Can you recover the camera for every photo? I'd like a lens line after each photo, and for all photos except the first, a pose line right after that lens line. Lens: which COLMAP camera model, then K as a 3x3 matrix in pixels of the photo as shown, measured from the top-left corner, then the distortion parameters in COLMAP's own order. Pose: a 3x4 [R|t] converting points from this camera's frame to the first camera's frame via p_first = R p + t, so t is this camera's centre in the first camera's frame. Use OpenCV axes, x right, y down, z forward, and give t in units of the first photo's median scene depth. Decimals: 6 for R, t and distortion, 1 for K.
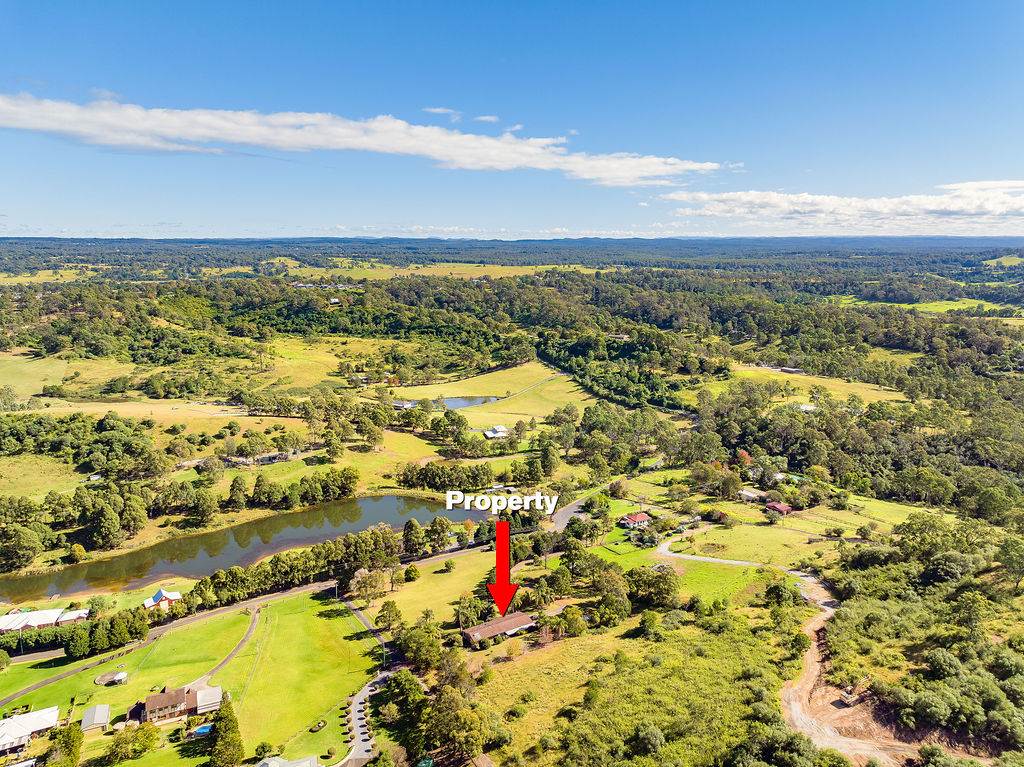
lens RADIAL K [[709.0, 0, 514.0], [0, 709.0, 382.2], [0, 0, 1]] dist [0.002215, 0.015091]
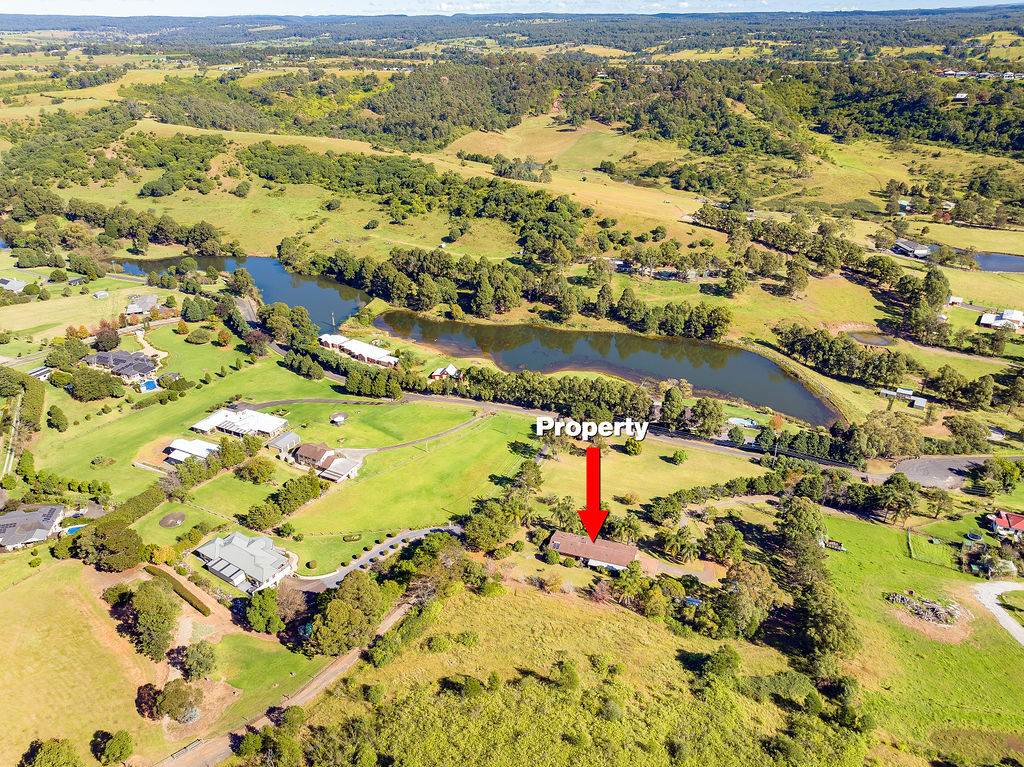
lens RADIAL K [[709.0, 0, 514.0], [0, 709.0, 382.2], [0, 0, 1]] dist [0.002215, 0.015091]
pose [[0.625788, 0.351842, -0.696130, 0.325905], [-0.144657, 0.929351, 0.339678, -0.067875], [0.766462, -0.111866, 0.632473, 0.361137]]
